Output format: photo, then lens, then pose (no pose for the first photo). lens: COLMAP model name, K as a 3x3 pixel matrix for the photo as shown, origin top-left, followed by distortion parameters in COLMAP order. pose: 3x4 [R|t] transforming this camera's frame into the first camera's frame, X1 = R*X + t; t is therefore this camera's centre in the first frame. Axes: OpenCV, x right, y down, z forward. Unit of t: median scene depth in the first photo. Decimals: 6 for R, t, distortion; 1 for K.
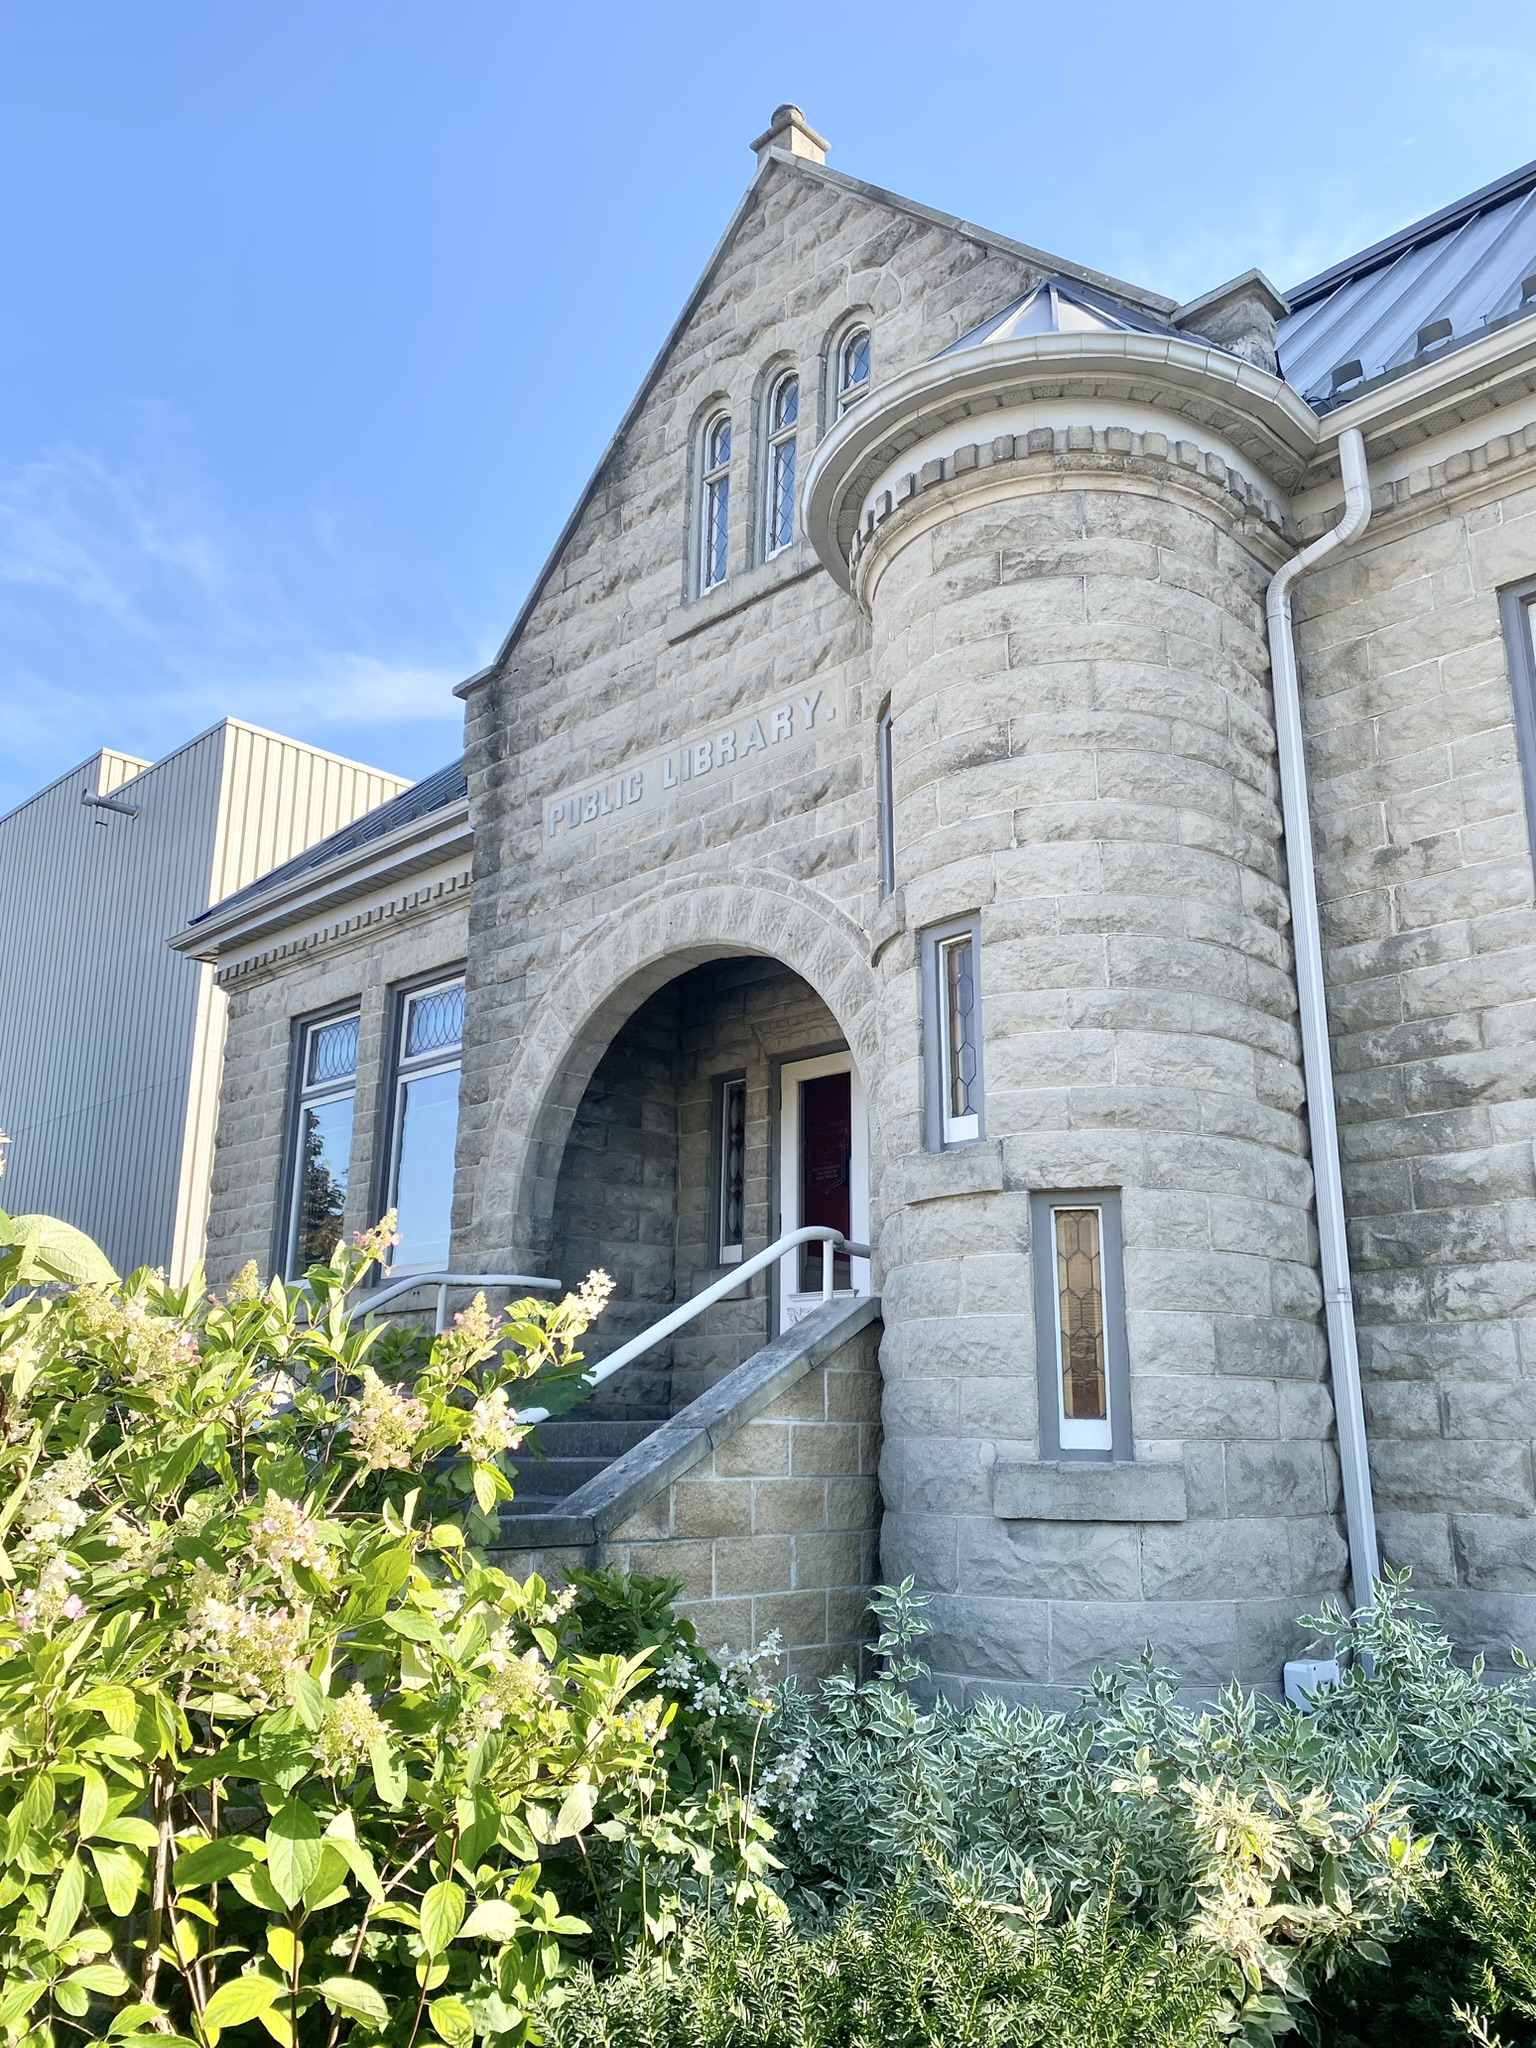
lens RADIAL K [[1546.8, 0, 784.9], [0, 1546.8, 1068.3], [0, 0, 1]] dist [0.013732, -0.023881]
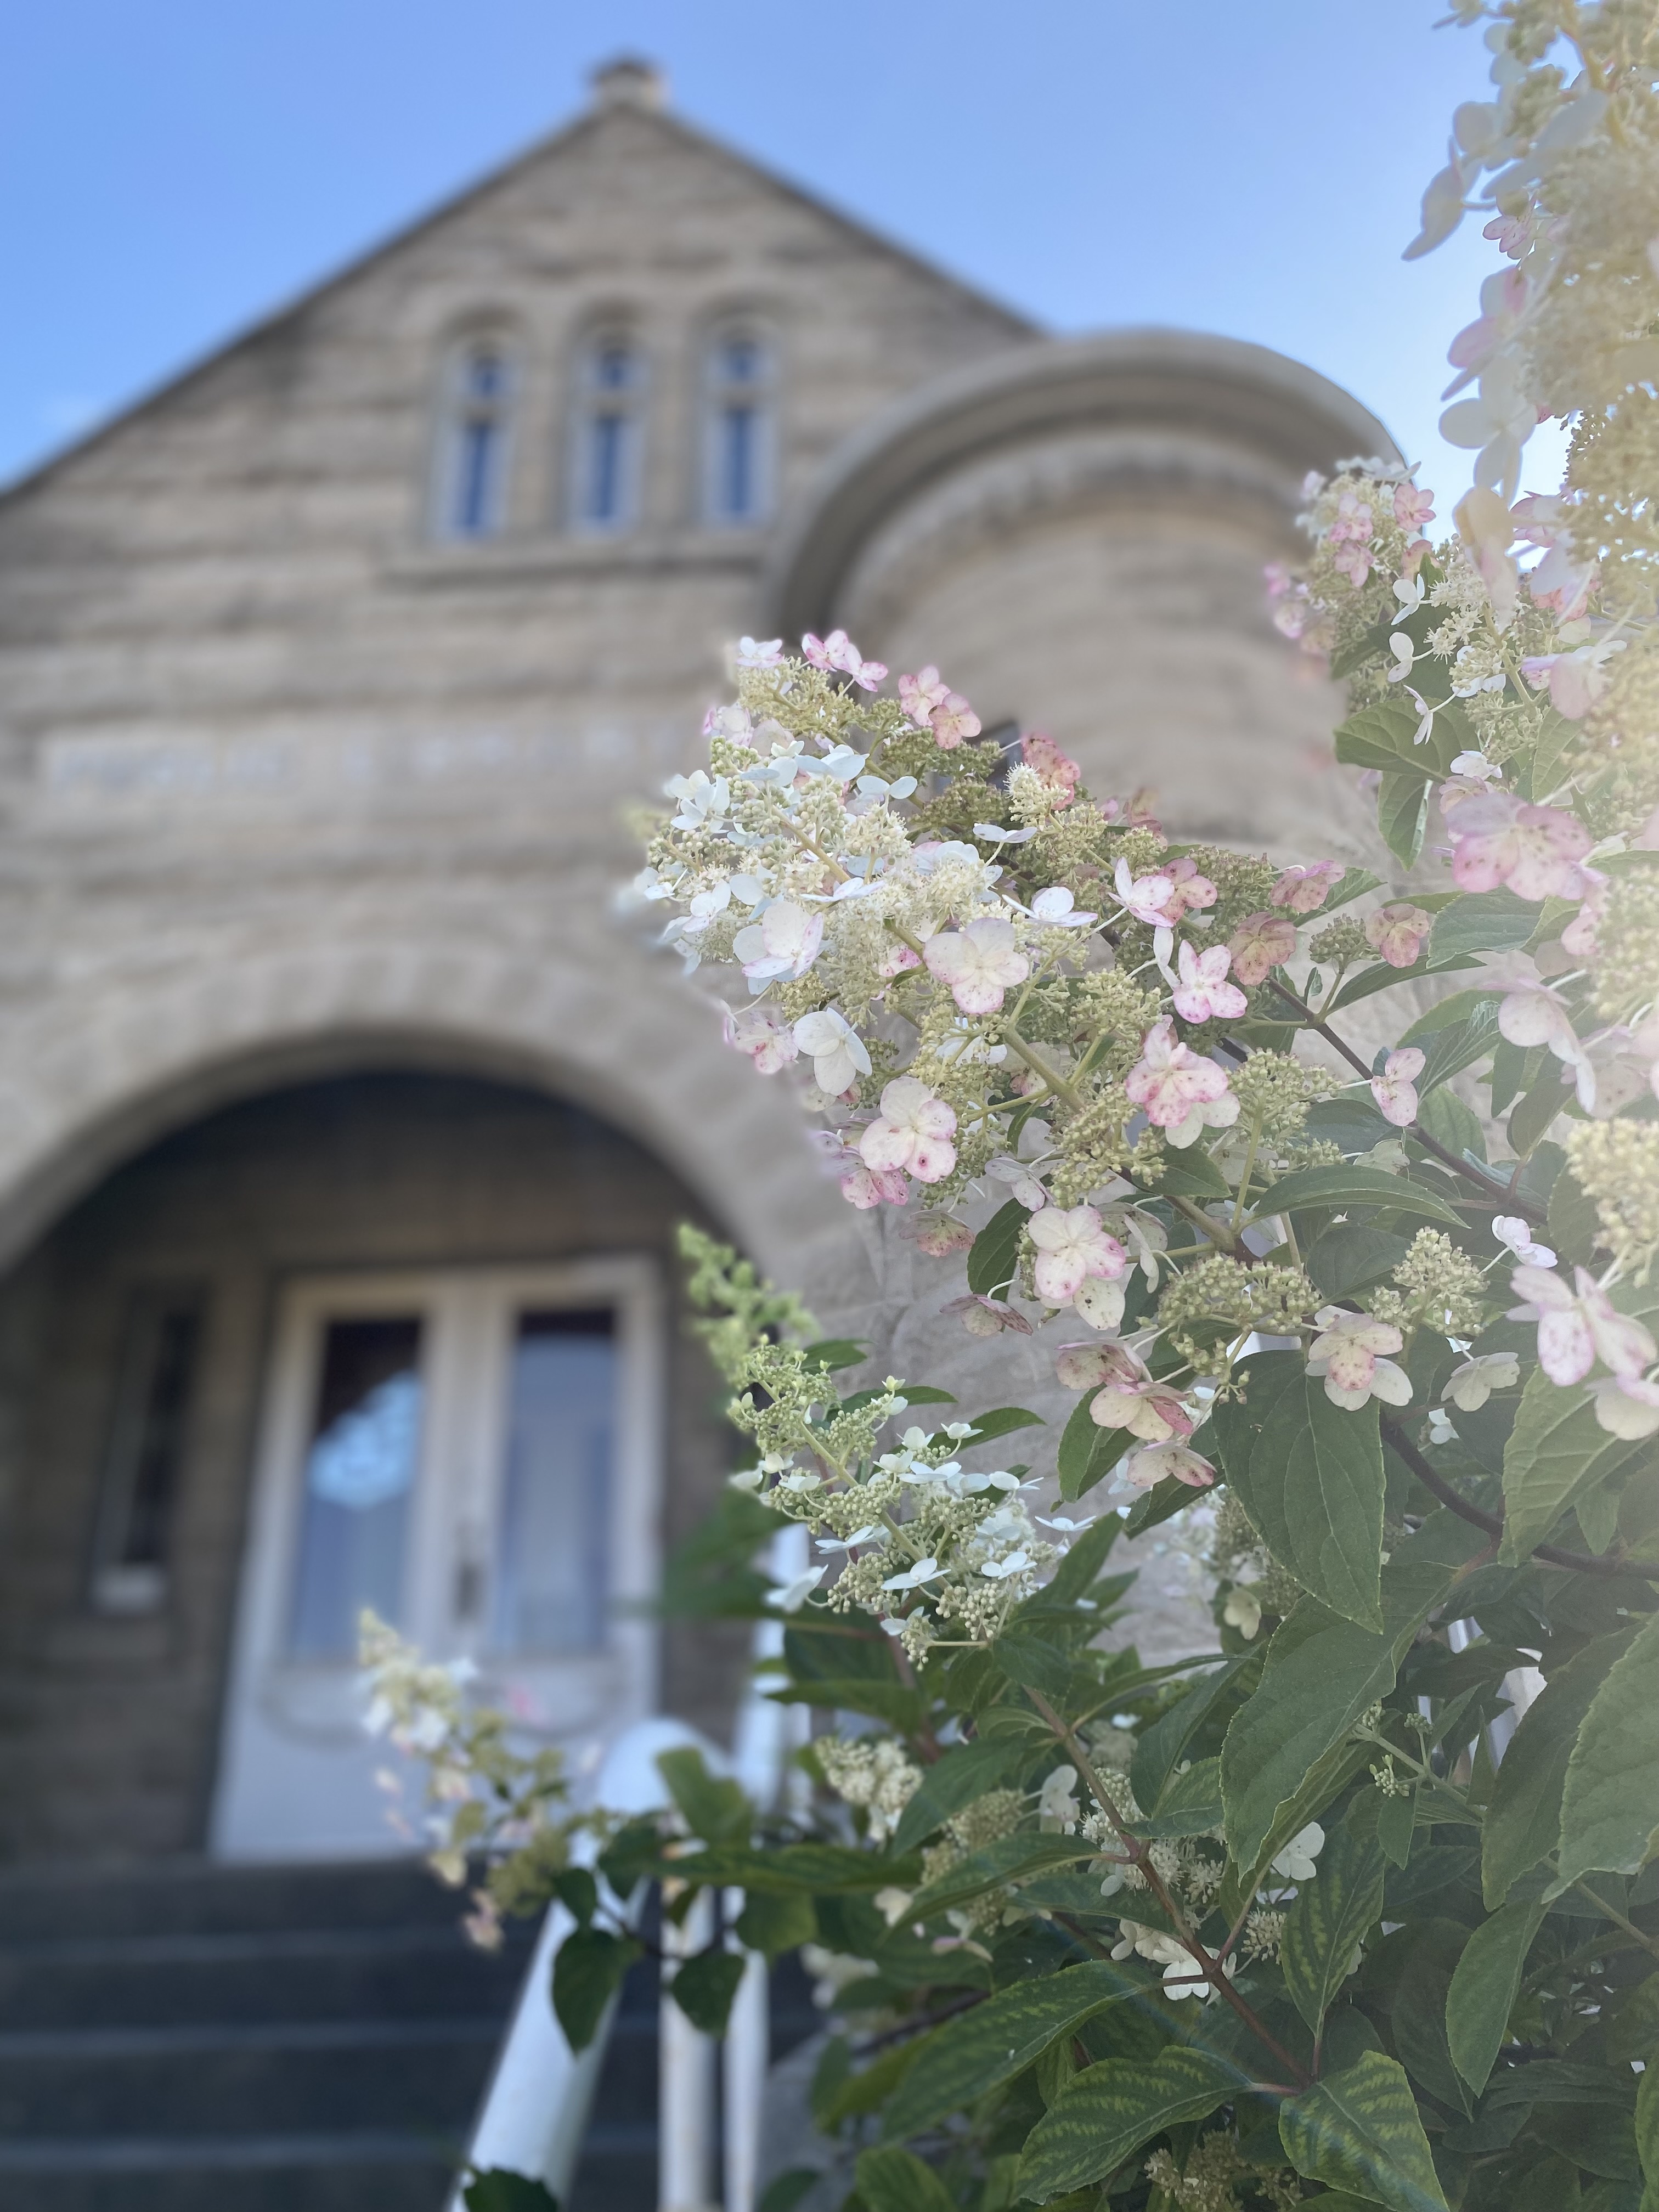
lens RADIAL K [[1670.7, 0, 824.7], [0, 1670.7, 1102.7], [0, 0, 1]] dist [0.013732, -0.023881]
pose [[0.757293, 0.267784, 0.595650, -0.409697], [-0.121027, 0.953816, -0.274932, 0.140887], [-0.641763, 0.136115, 0.754727, 0.538012]]
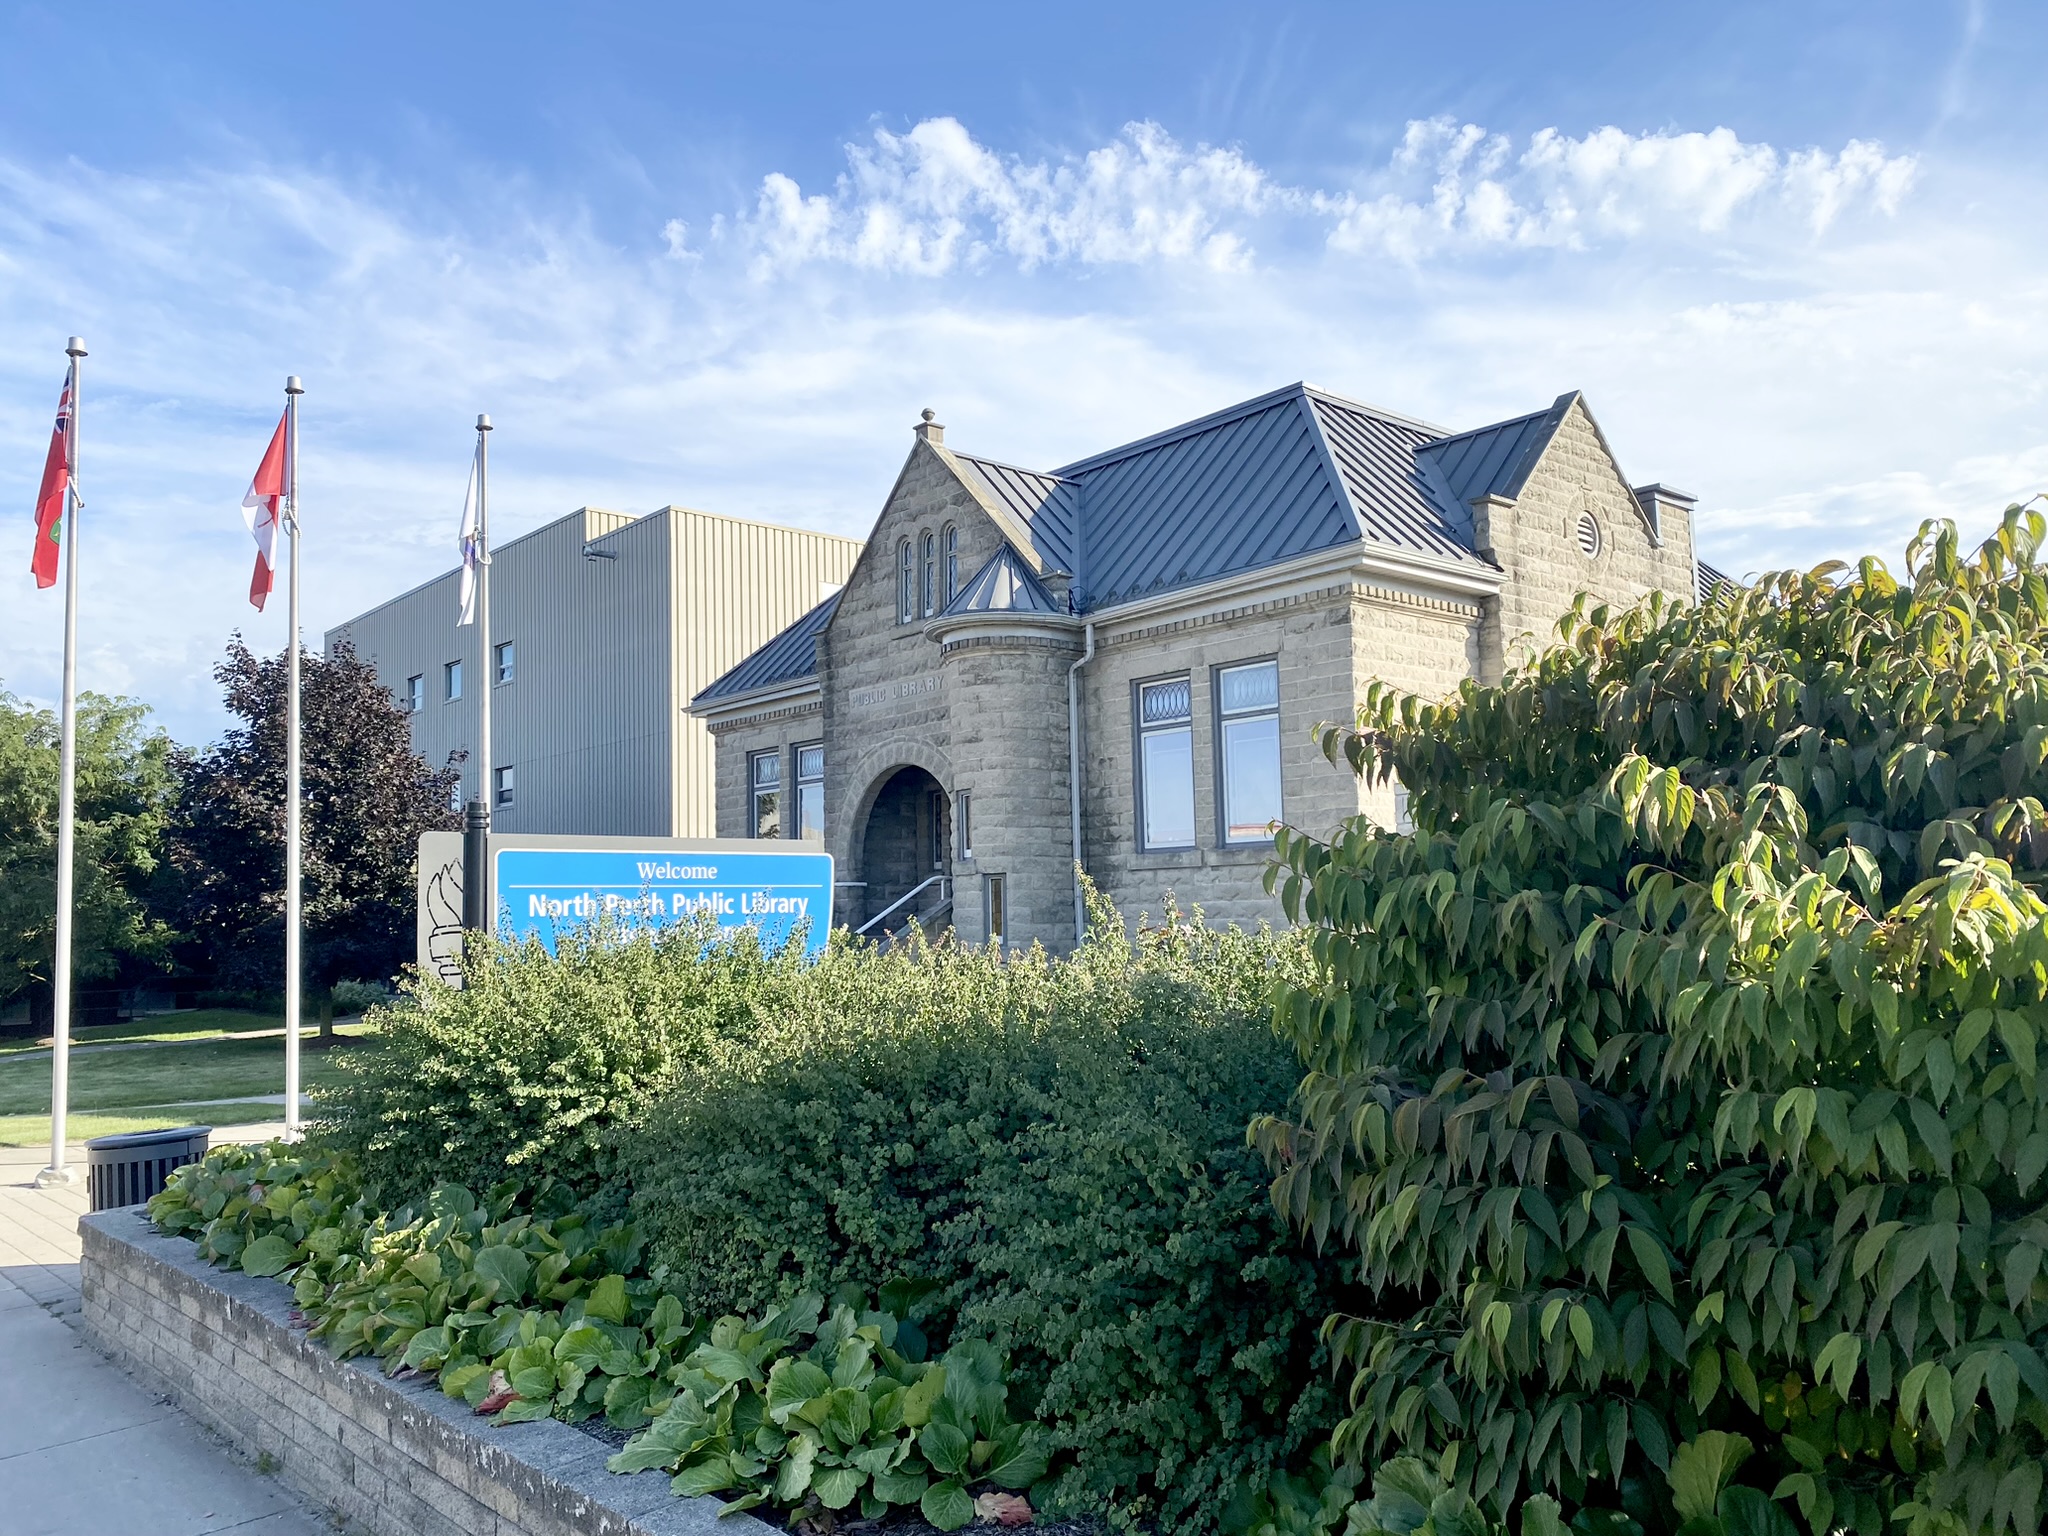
lens RADIAL K [[1546.8, 0, 1001.9], [0, 1546.8, 833.7], [0, 0, 1]] dist [0.013732, -0.023881]
pose [[0.994103, -0.030375, -0.104097, 0.508328], [0.048767, 0.982643, 0.178981, -0.569509], [0.096854, -0.183002, 0.978330, -2.167994]]
